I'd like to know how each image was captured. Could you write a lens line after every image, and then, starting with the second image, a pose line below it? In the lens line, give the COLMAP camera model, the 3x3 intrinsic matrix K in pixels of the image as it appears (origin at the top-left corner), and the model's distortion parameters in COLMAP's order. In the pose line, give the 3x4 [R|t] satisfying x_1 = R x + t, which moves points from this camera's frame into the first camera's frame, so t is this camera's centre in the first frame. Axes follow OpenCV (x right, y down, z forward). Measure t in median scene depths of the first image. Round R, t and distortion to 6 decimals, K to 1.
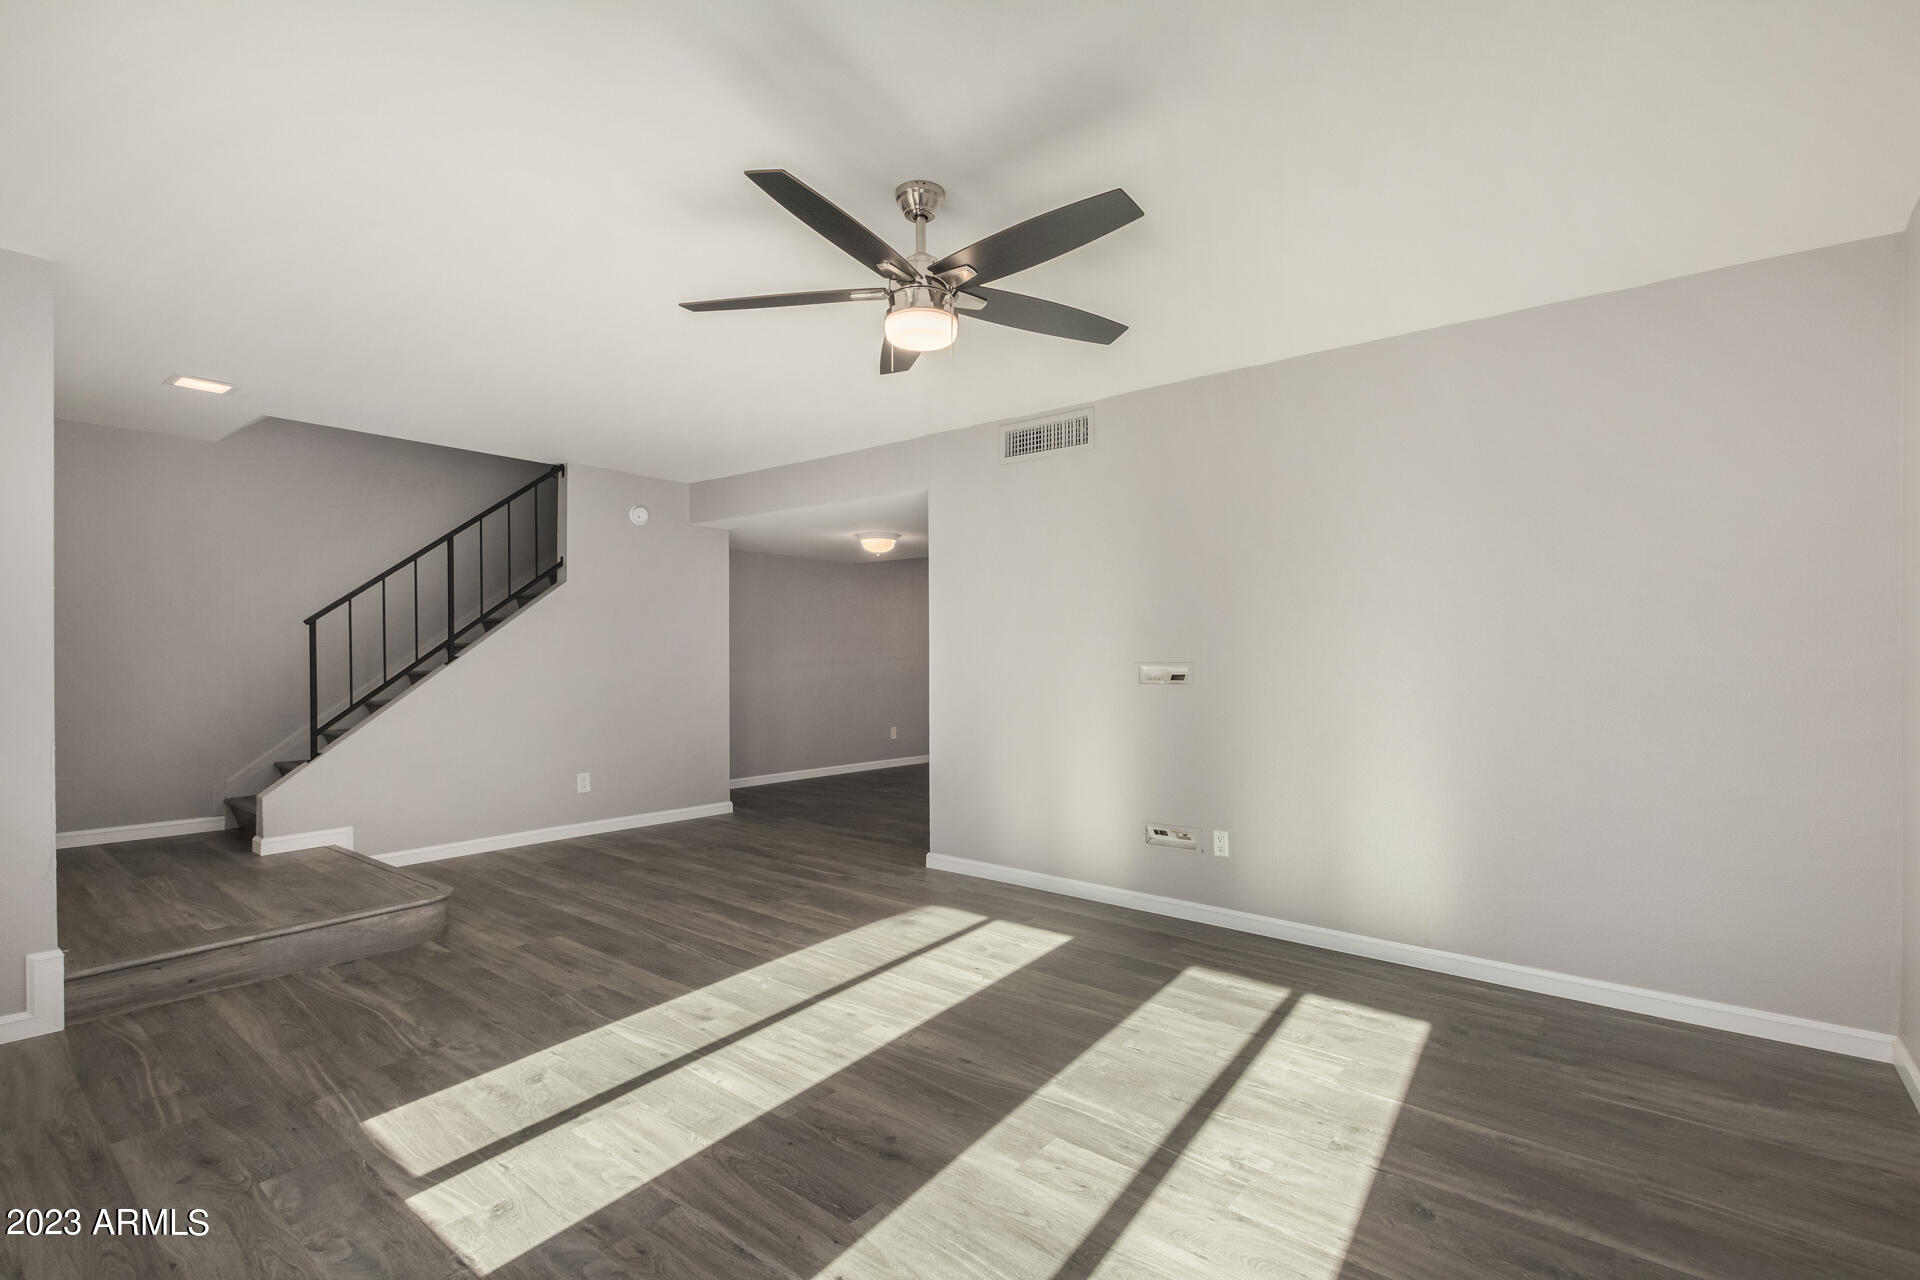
lens RADIAL K [[874.6, 0, 959.6], [0, 874.6, 654.3], [0, 0, 1]] dist [0.004085, -0.004588]
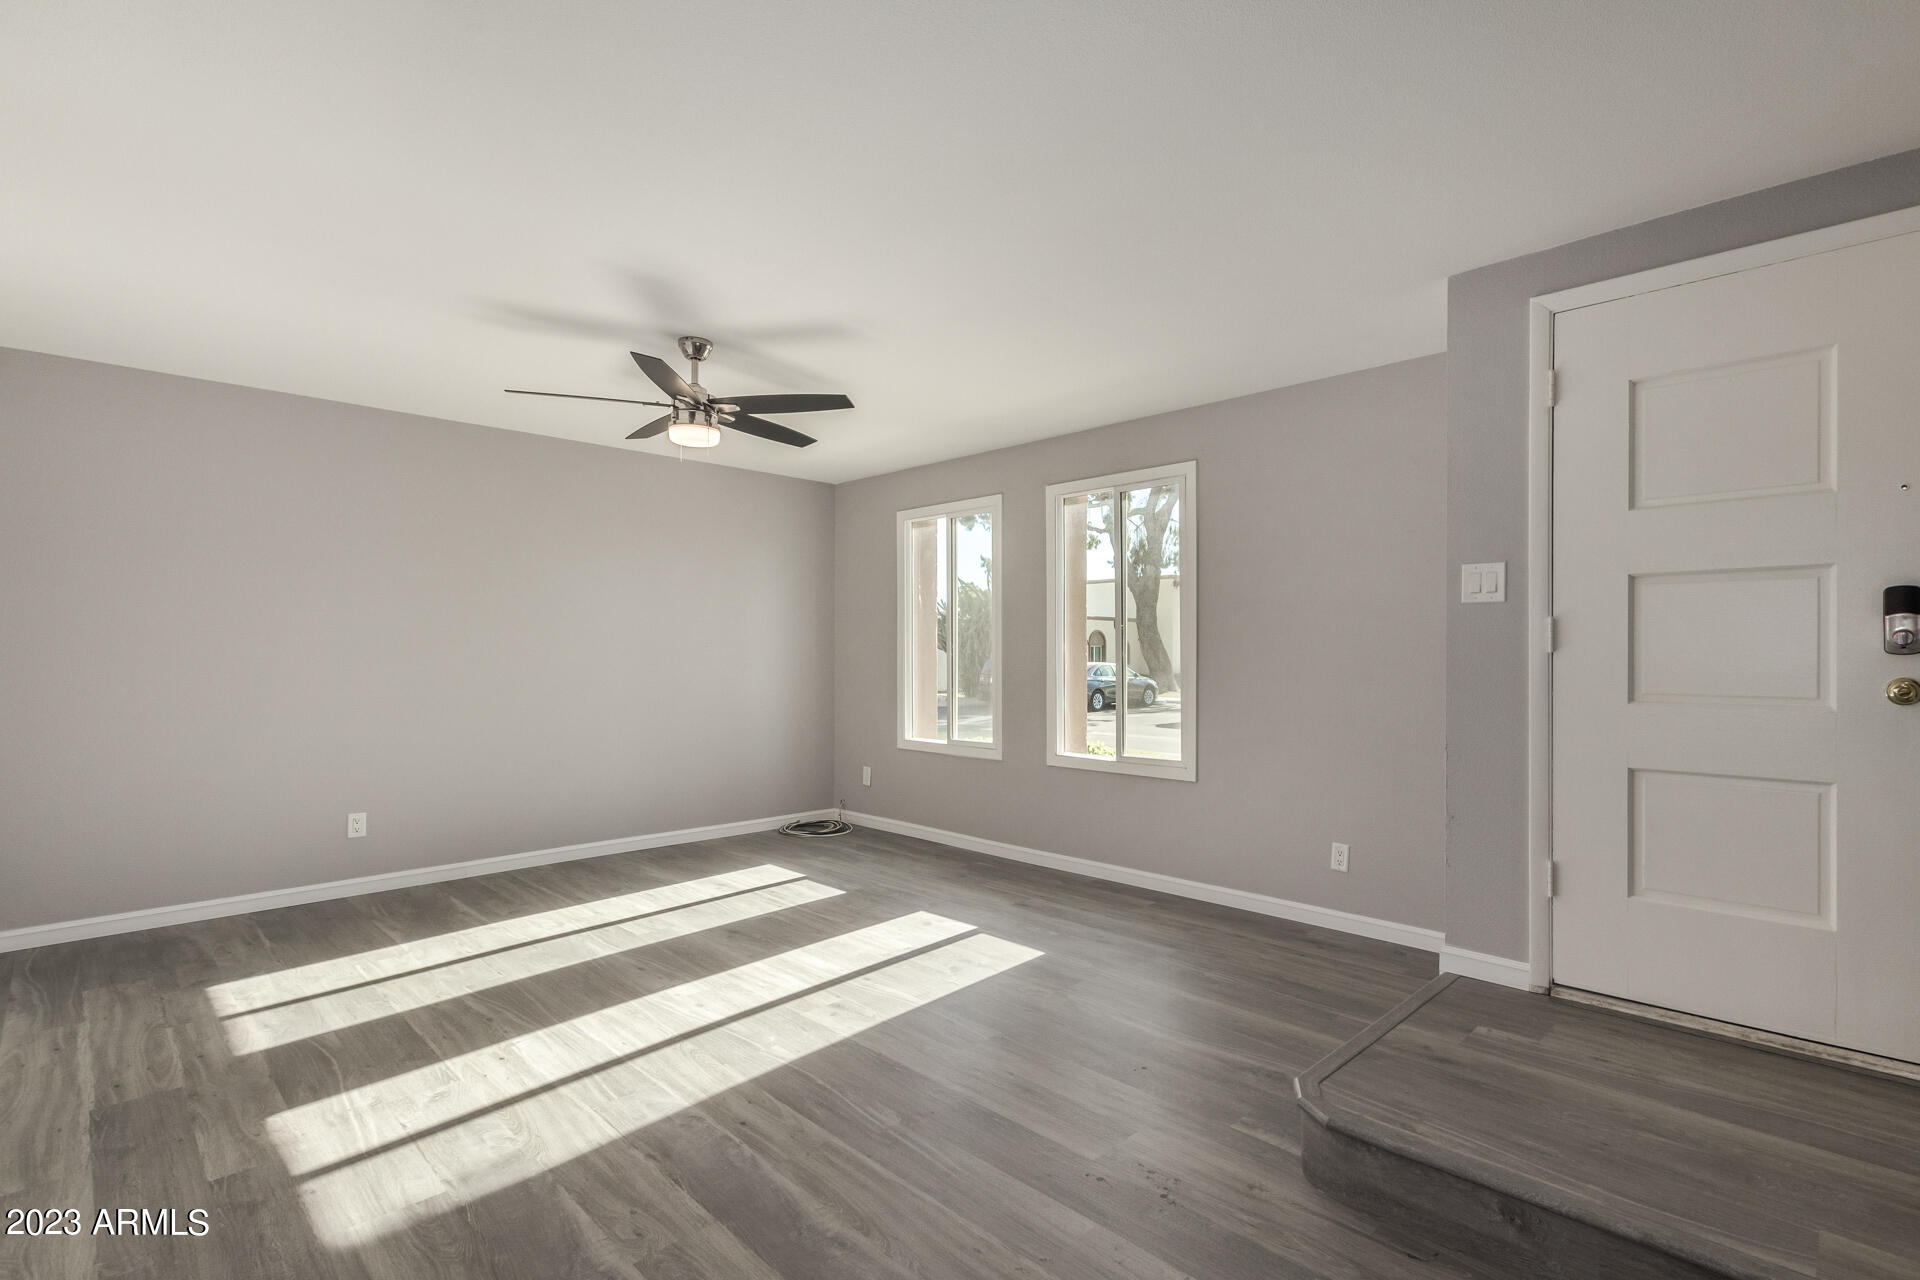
lens RADIAL K [[901.5, 0, 973.9], [0, 901.5, 660.0], [0, 0, 1]] dist [0.003345, -0.000261]
pose [[-0.993486, -0.002926, 0.113913, -0.547539], [-0.002437, 0.999987, 0.004426, -0.002815], [-0.113925, 0.004120, -0.993481, 1.952477]]
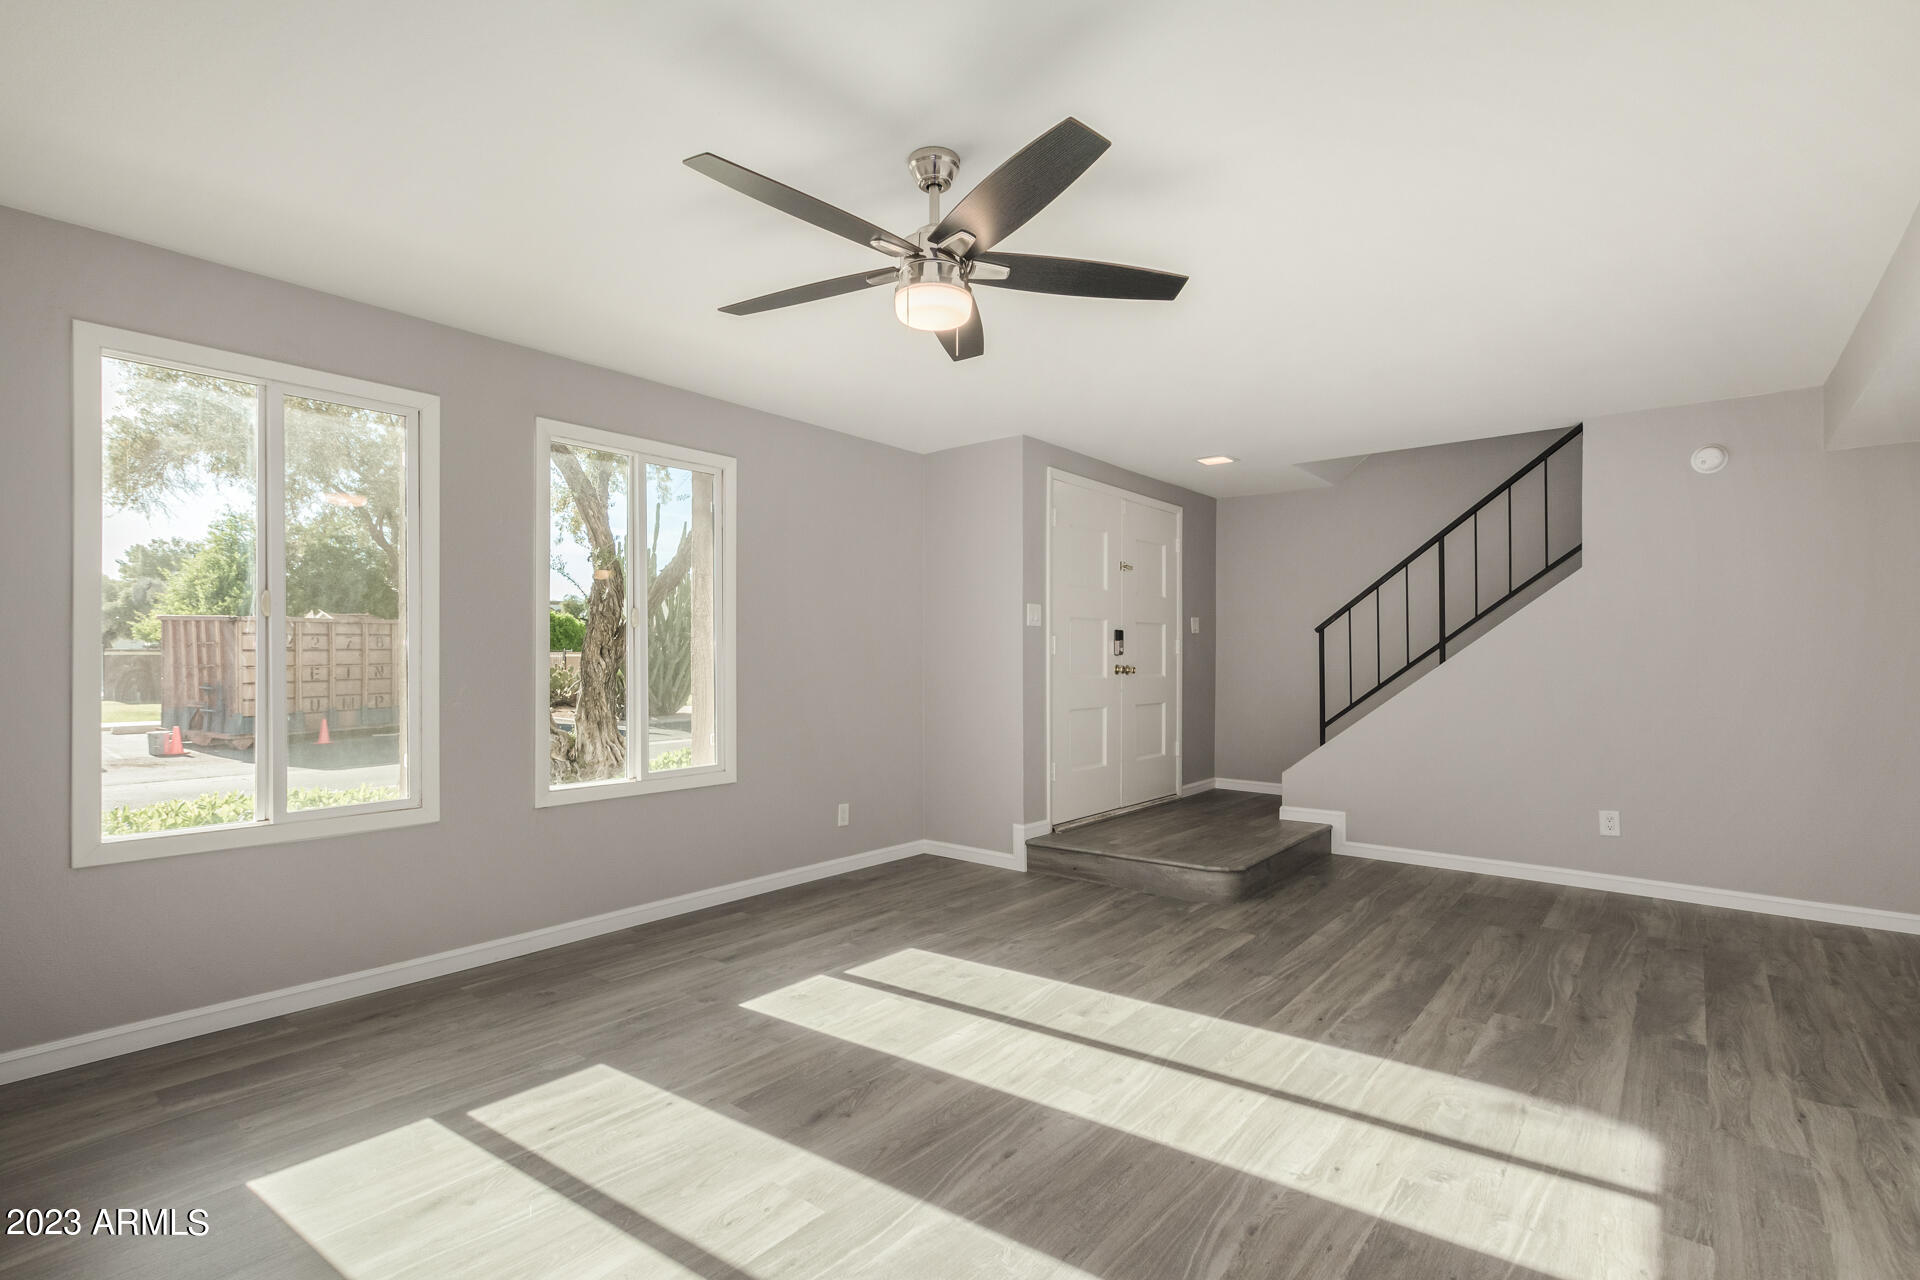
lens RADIAL K [[901.5, 0, 973.9], [0, 901.5, 660.0], [0, 0, 1]] dist [0.003345, -0.000261]
pose [[-0.002552, 0.003176, -0.999992, 0.727038], [-0.000439, 0.999995, 0.003177, -0.001211], [0.999997, 0.000447, -0.002550, 0.831664]]
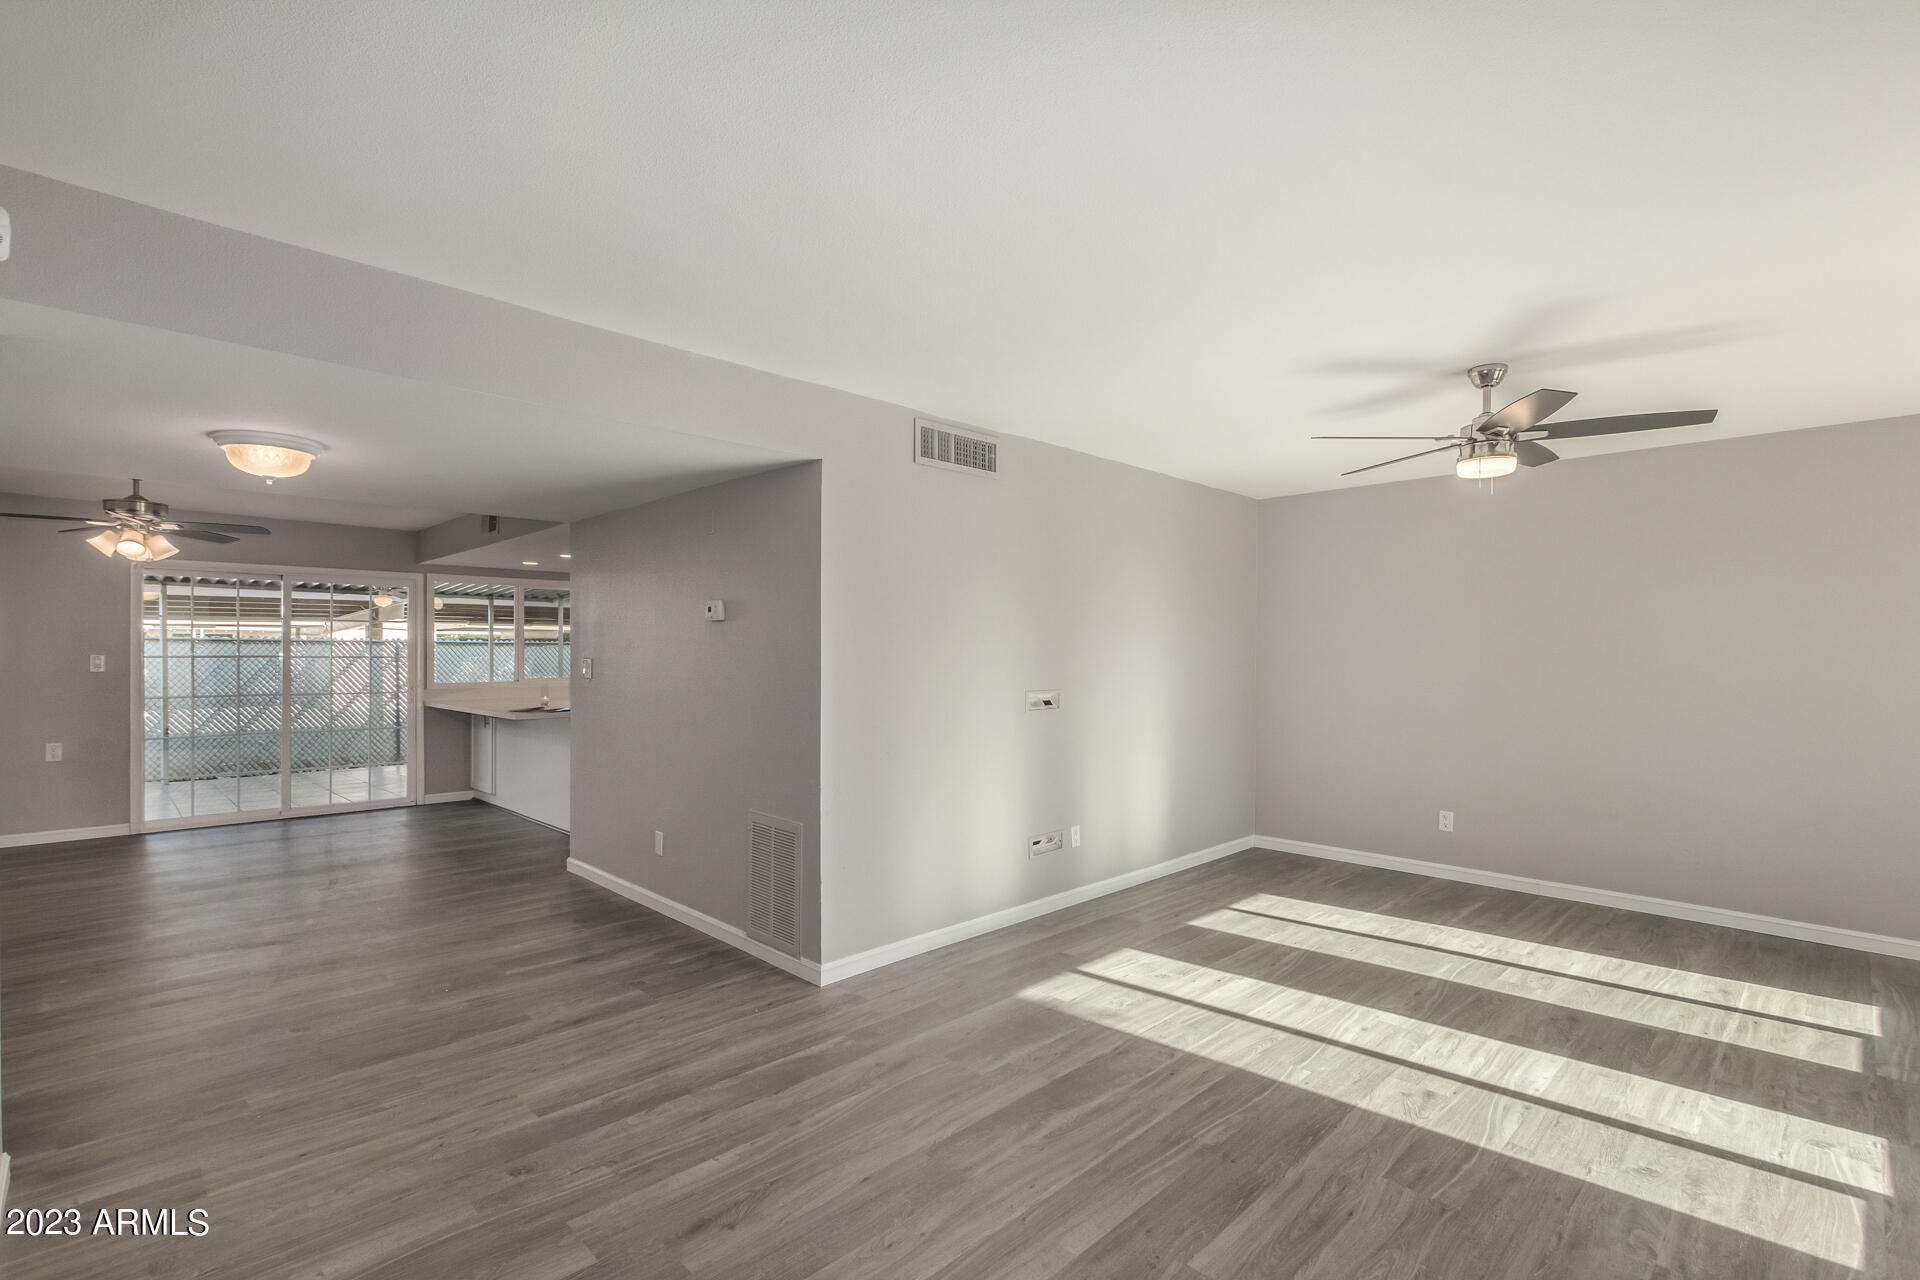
lens RADIAL K [[874.6, 0, 959.6], [0, 874.6, 654.3], [0, 0, 1]] dist [0.004085, -0.004588]
pose [[0.120941, -0.006902, 0.992636, -1.228400], [-0.005558, 0.999955, 0.007630, -0.062343], [-0.992644, -0.006440, 0.120898, 1.326151]]
